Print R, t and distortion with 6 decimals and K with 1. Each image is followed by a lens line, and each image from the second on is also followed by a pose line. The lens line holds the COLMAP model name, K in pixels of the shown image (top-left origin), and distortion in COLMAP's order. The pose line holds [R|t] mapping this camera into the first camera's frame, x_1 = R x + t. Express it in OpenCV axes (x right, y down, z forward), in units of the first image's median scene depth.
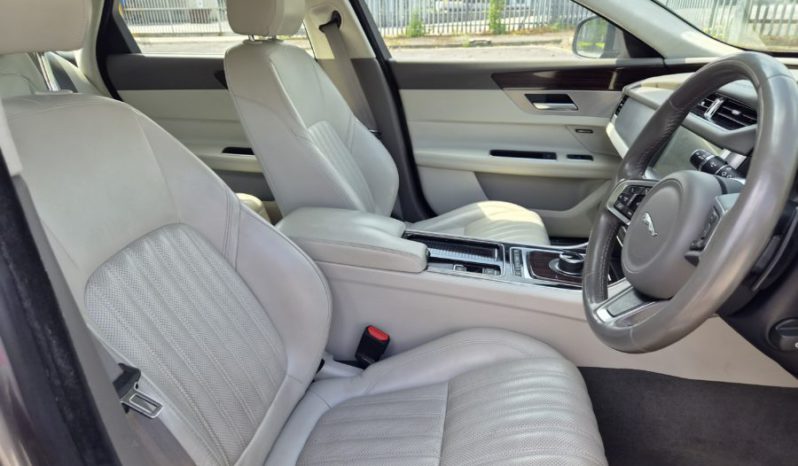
lens RADIAL K [[541.4, 0, 416.8], [0, 541.4, 236.6], [0, 0, 1]] dist [0.051480, -0.037708]
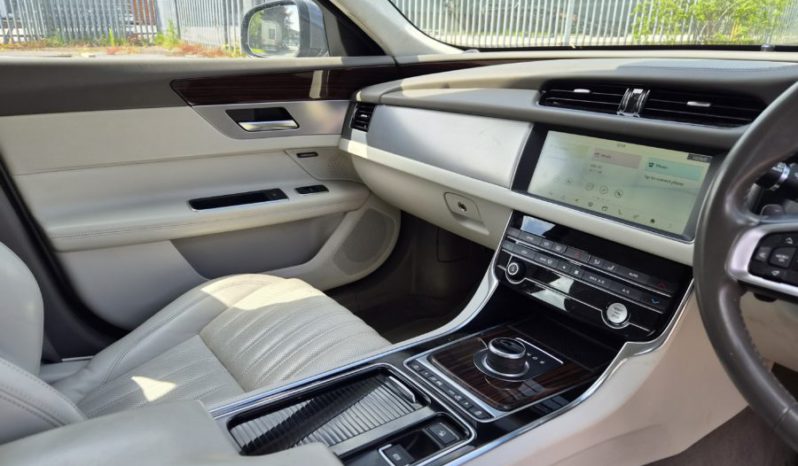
lens RADIAL K [[545.0, 0, 399.8], [0, 545.0, 238.7], [0, 0, 1]] dist [0.028687, -0.019965]
pose [[0.702310, -0.226232, 0.674966, -0.042135], [0.245855, 0.966900, 0.068265, -0.032111], [-0.668068, 0.118001, 0.734684, 0.119008]]
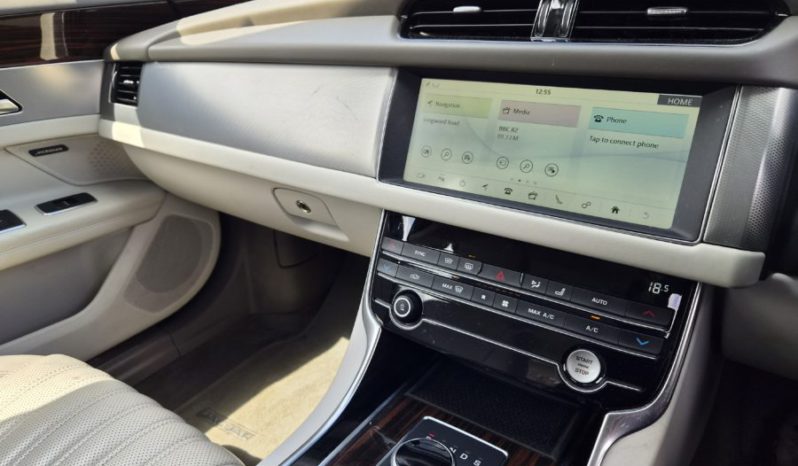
lens RADIAL K [[541.4, 0, 391.2], [0, 541.4, 230.0], [0, 0, 1]] dist [0.051480, -0.037708]
pose [[0.451333, -0.361078, 0.816040, 0.006794], [0.356529, 0.911283, 0.206033, -0.038063], [-0.818037, 0.197953, 0.540027, 0.157771]]
